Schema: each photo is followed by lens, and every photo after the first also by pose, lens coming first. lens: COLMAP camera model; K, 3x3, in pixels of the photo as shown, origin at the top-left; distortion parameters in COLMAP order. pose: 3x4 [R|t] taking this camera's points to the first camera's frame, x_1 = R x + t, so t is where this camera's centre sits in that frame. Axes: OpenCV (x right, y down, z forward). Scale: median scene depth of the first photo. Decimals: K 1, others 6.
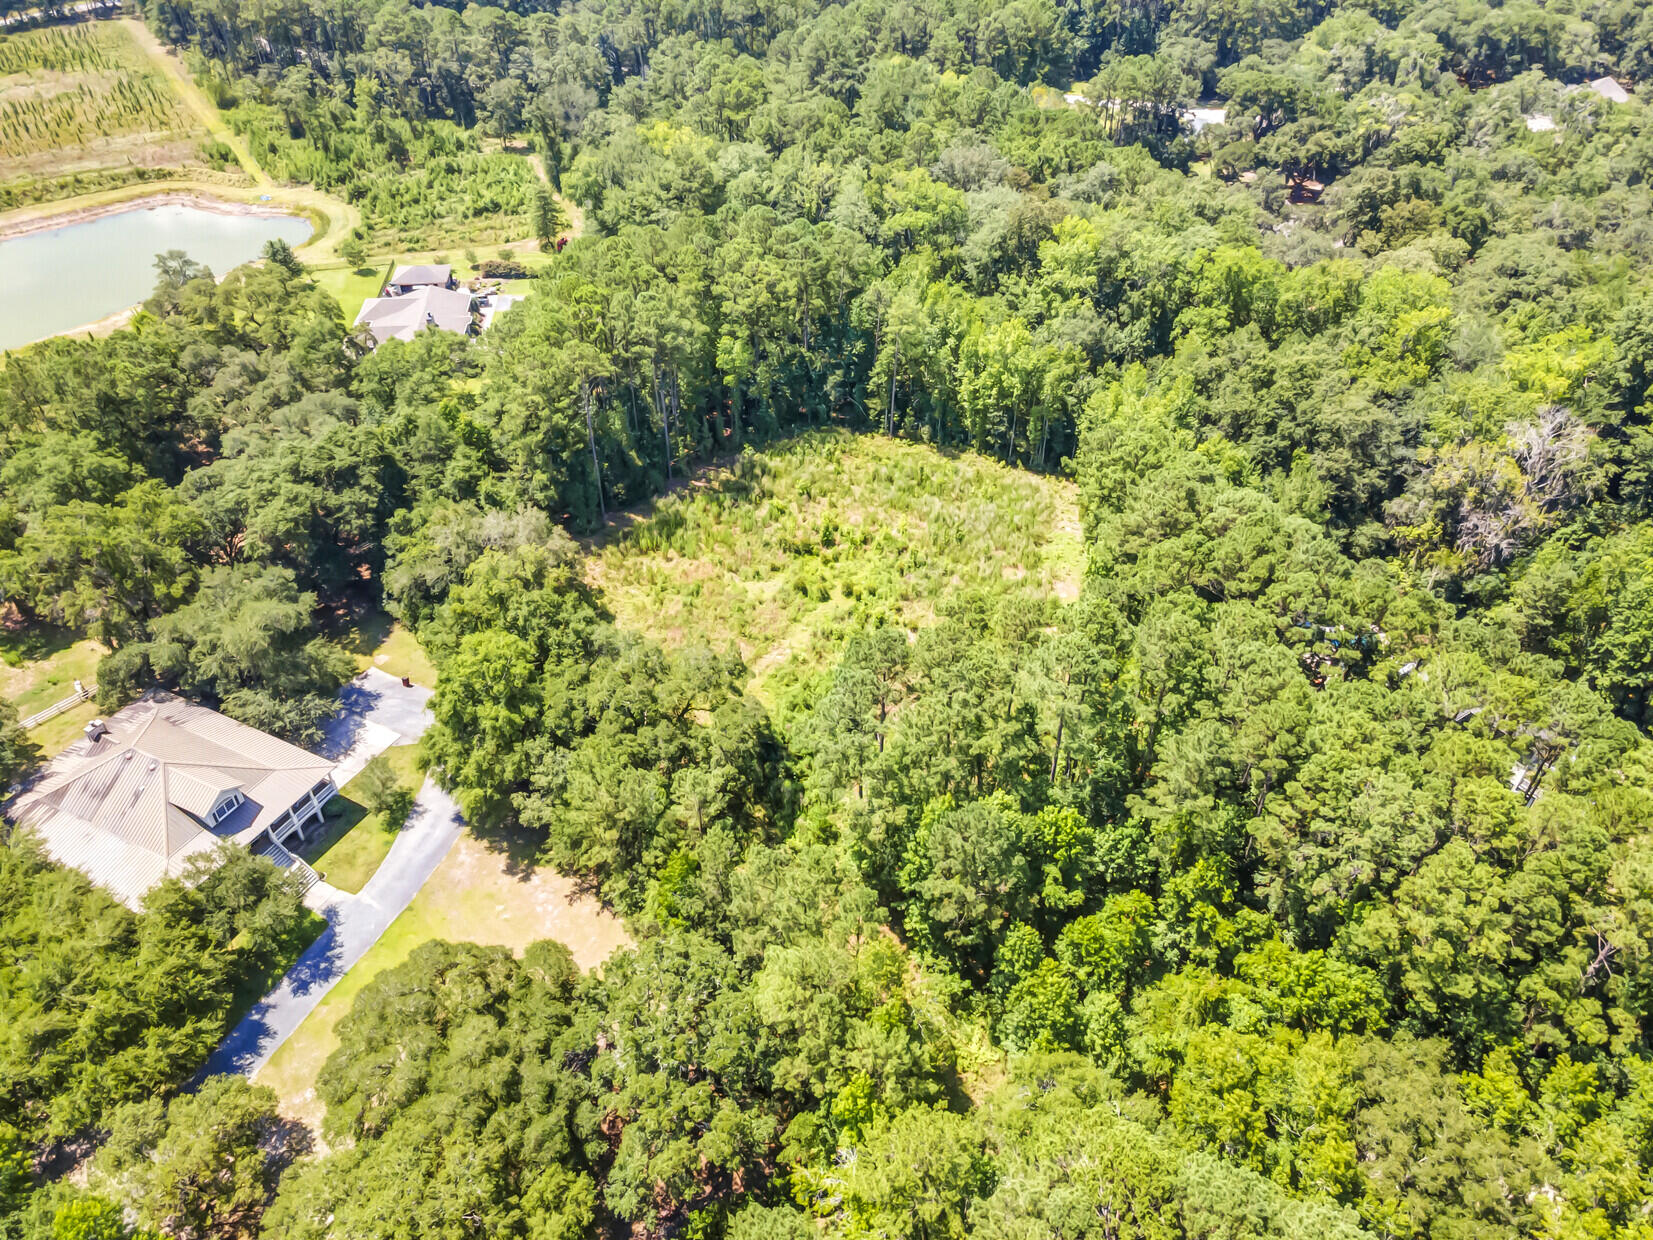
lens RADIAL K [[1202.3, 0, 827.2], [0, 1202.3, 628.0], [0, 0, 1]] dist [0.031076, 0.022919]
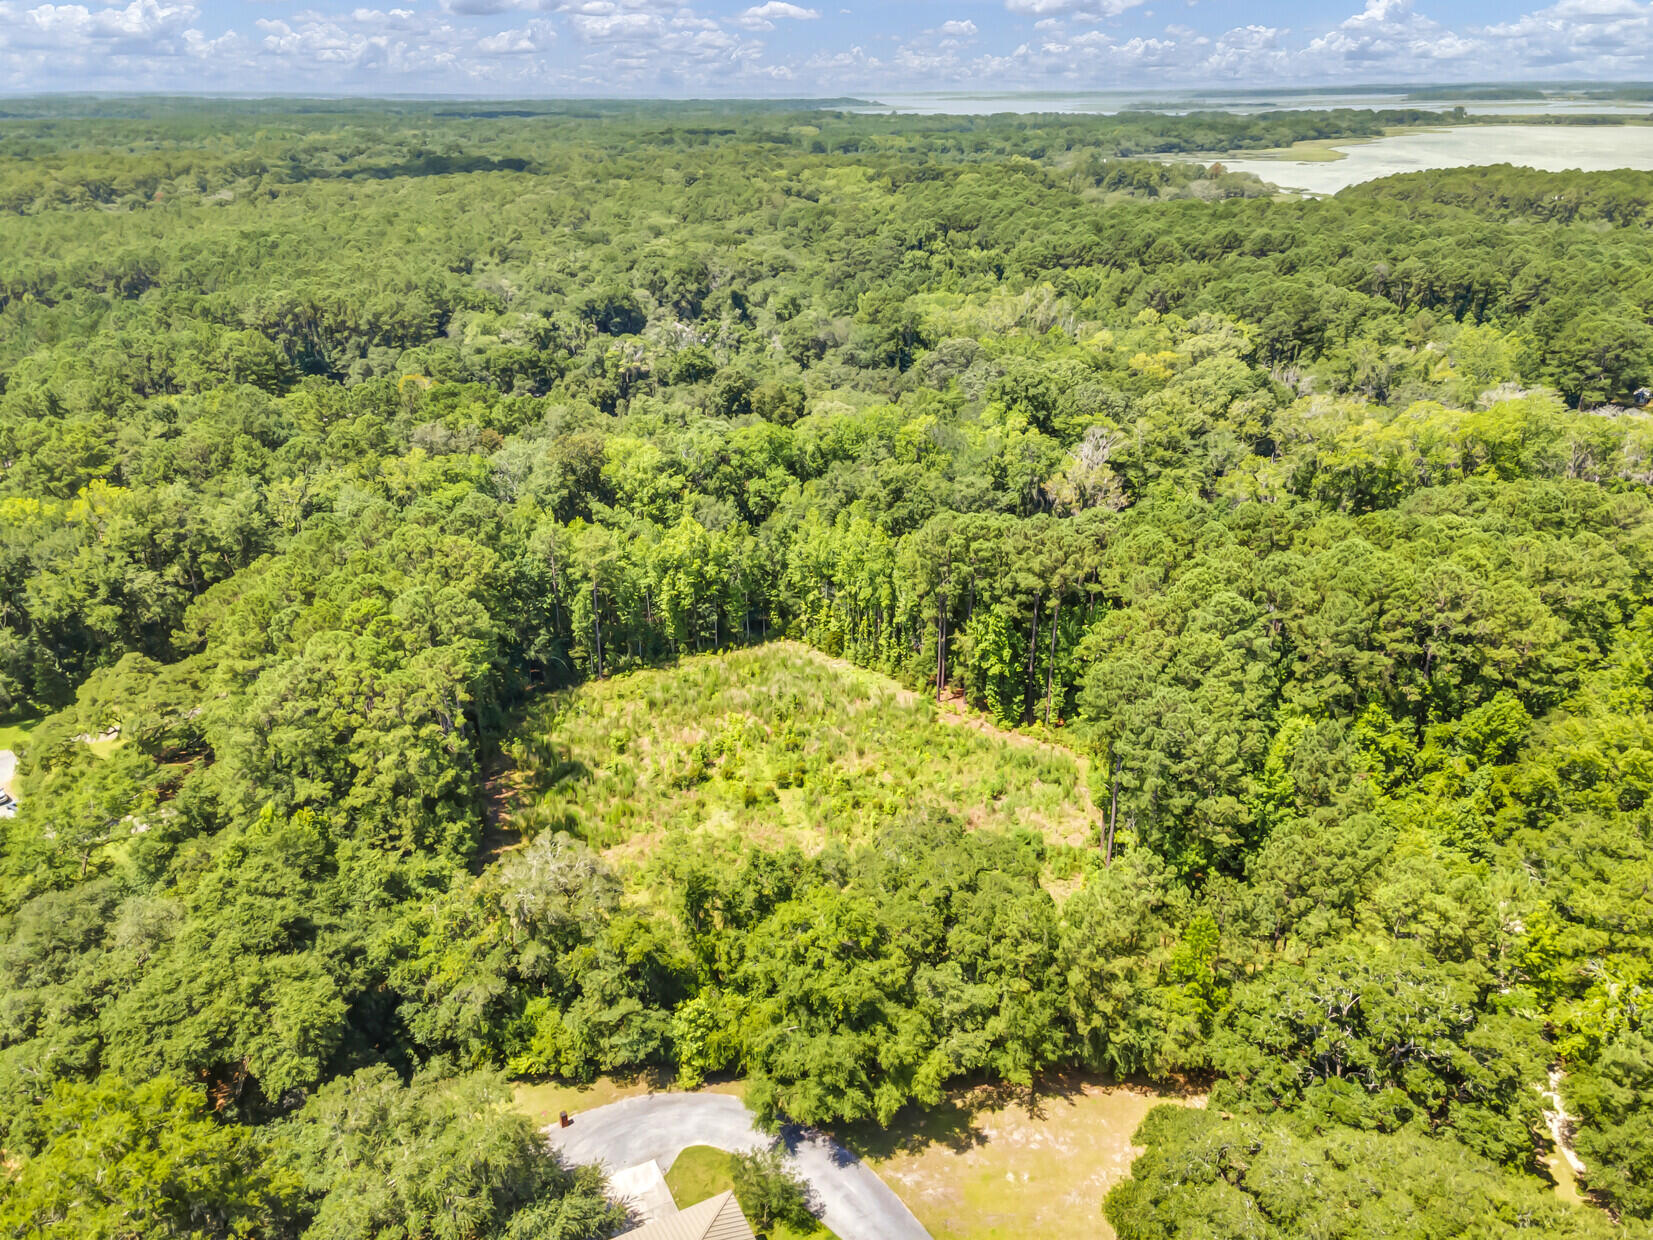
lens RADIAL K [[1202.3, 0, 827.1], [0, 1202.3, 633.8], [0, 0, 1]] dist [0.031076, 0.022919]
pose [[0.595832, -0.339053, 0.728029, -0.558055], [0.517714, 0.855175, -0.025440, -0.082261], [-0.613967, 0.392069, 0.685074, 0.263962]]
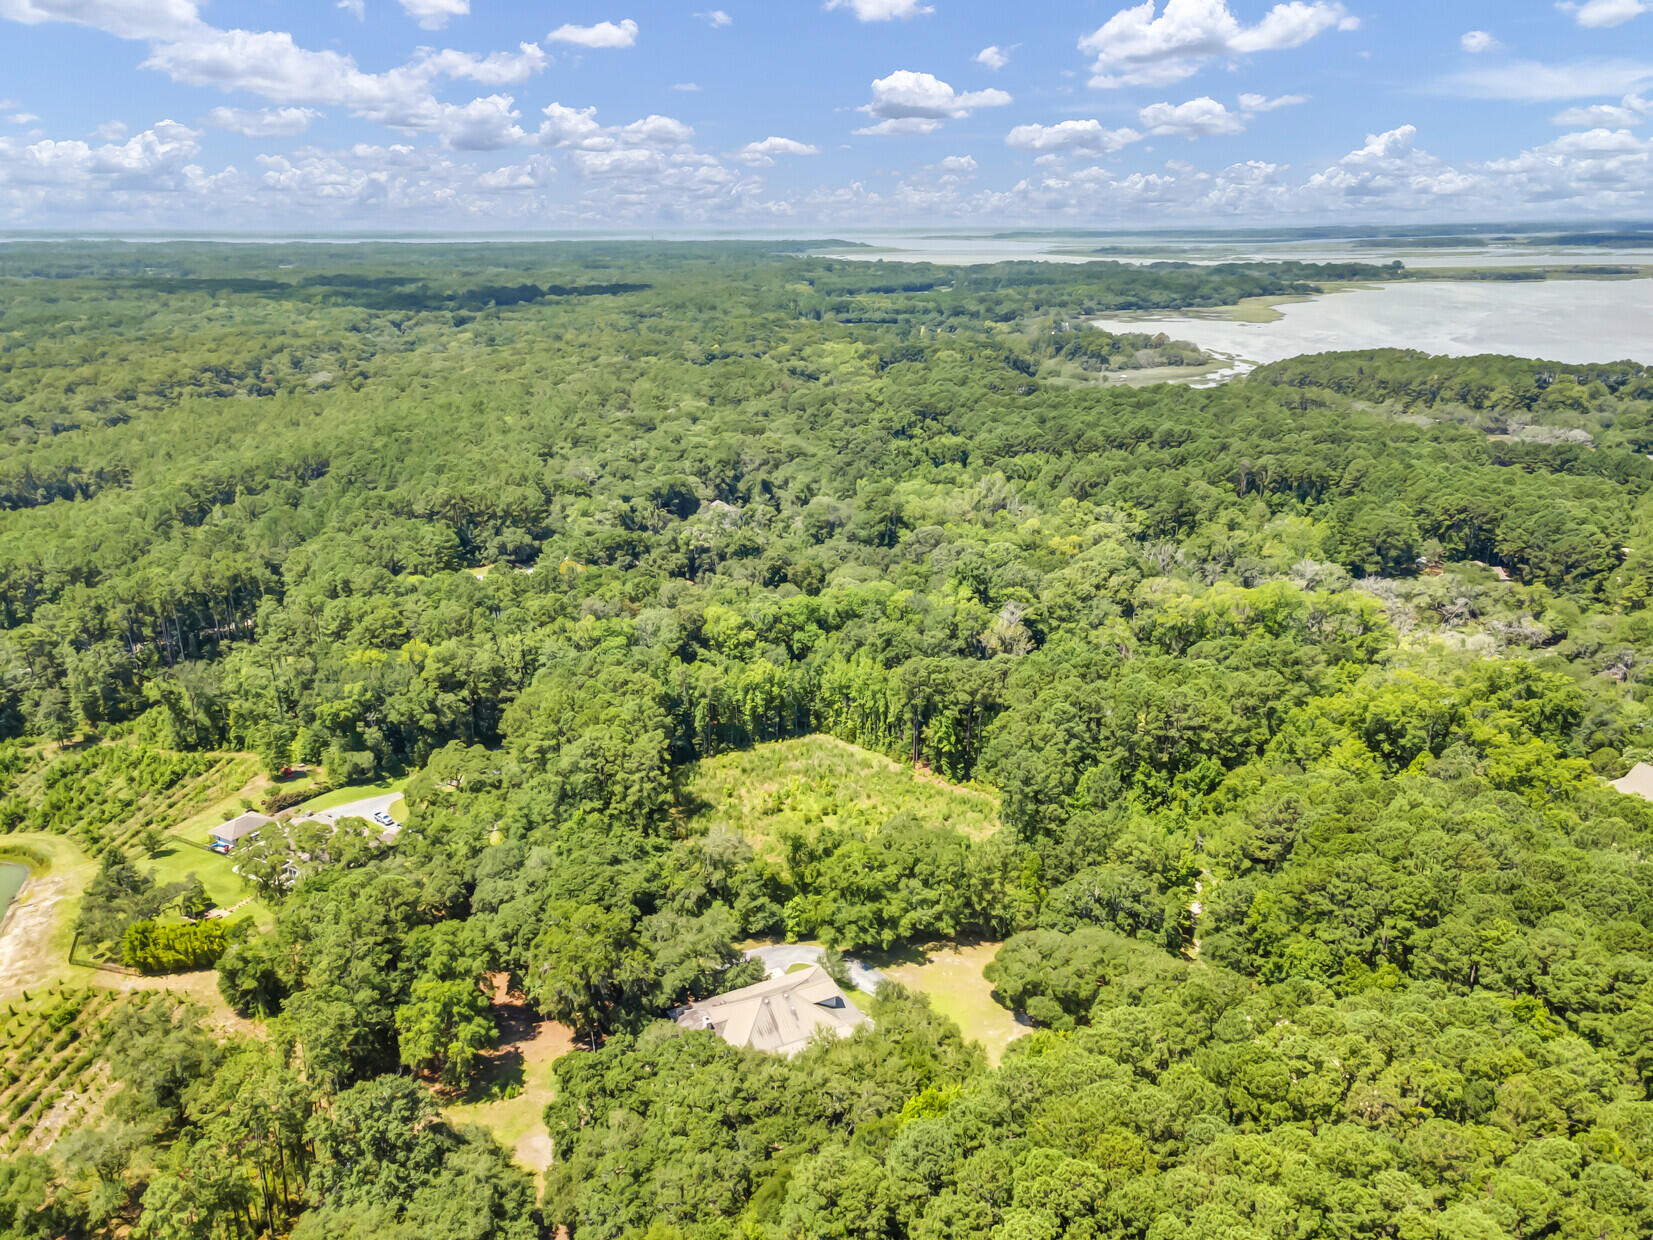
lens RADIAL K [[1202.3, 0, 828.1], [0, 1202.3, 621.7], [0, 0, 1]] dist [0.031076, 0.022919]
pose [[0.587824, -0.262179, 0.765327, -1.080882], [0.520739, 0.846607, -0.109940, -0.063861], [-0.619107, 0.463161, 0.634183, -0.159725]]
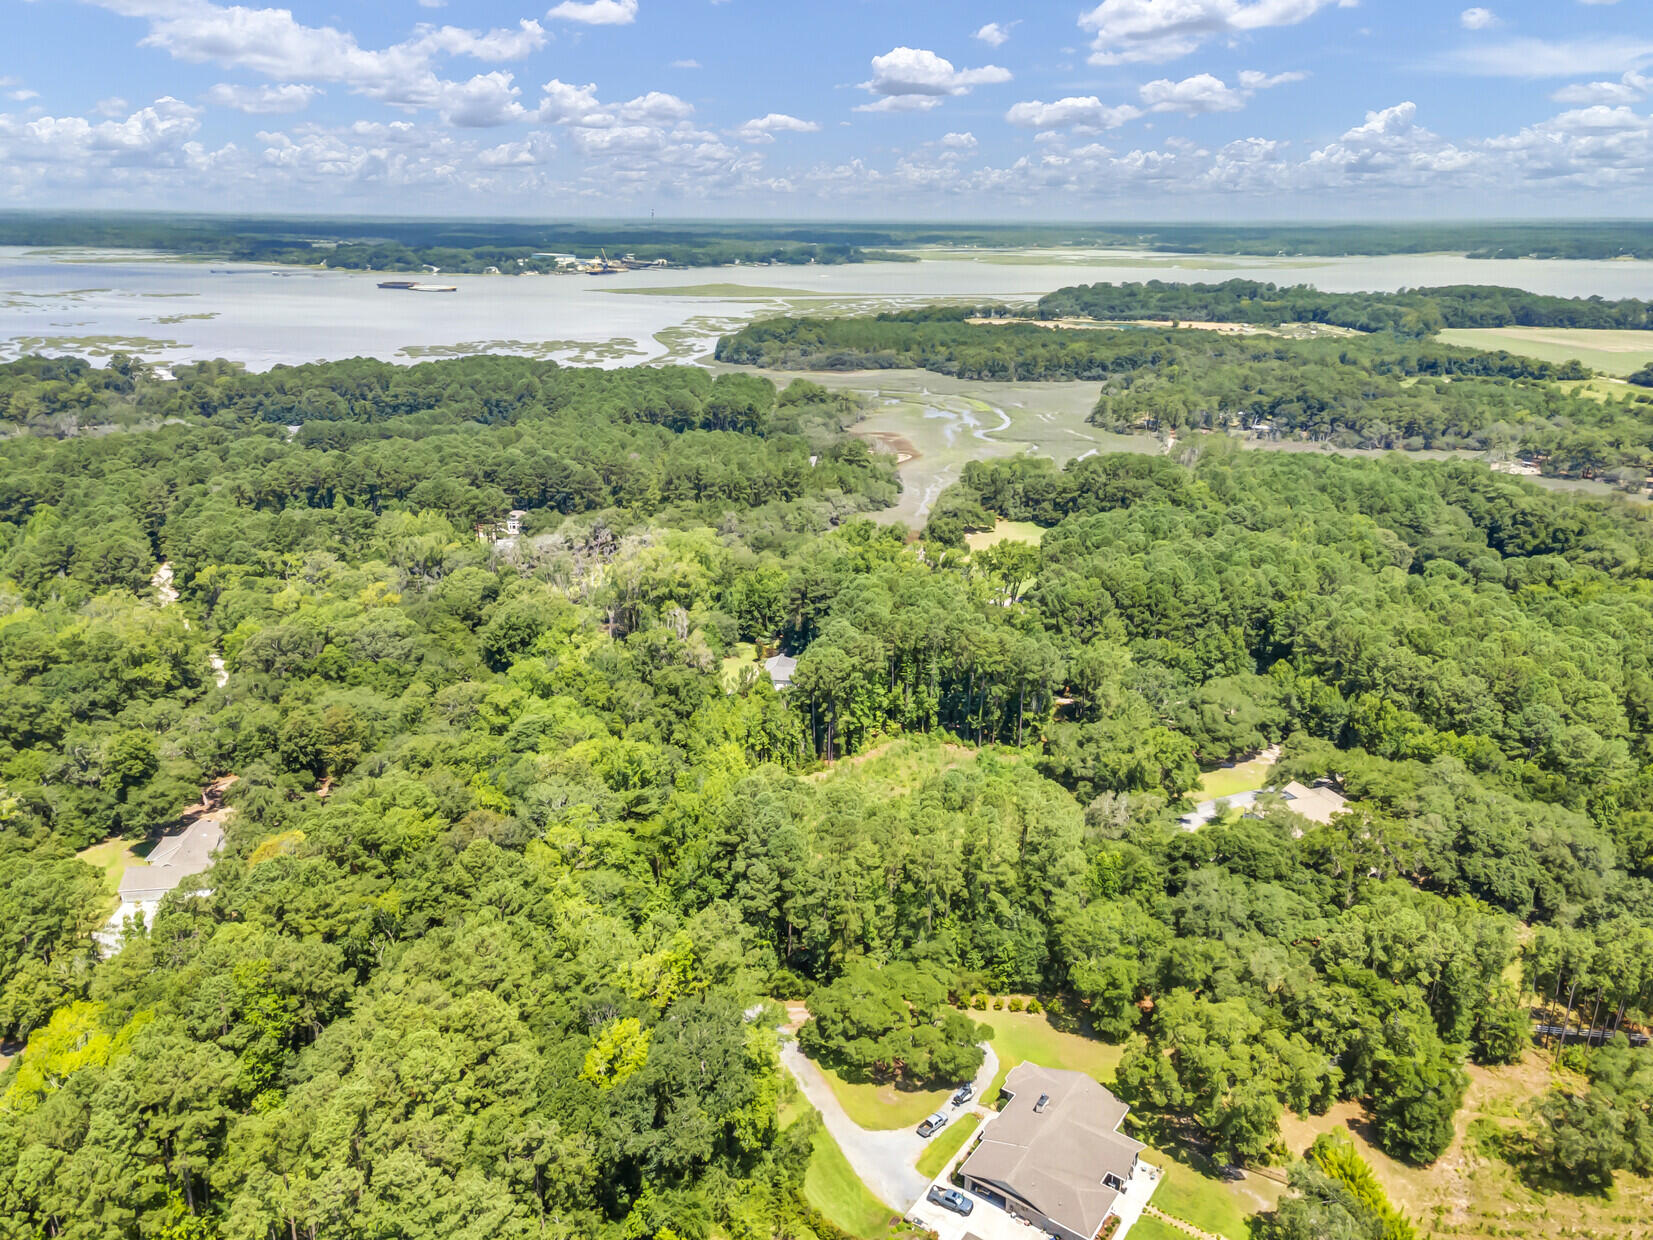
lens RADIAL K [[1202.3, 0, 823.3], [0, 1202.3, 618.3], [0, 0, 1]] dist [0.031076, 0.022919]
pose [[-0.745504, -0.220936, 0.628817, -0.786299], [0.417897, 0.580024, 0.699238, -1.279530], [-0.519216, 0.784066, -0.340082, 1.306127]]
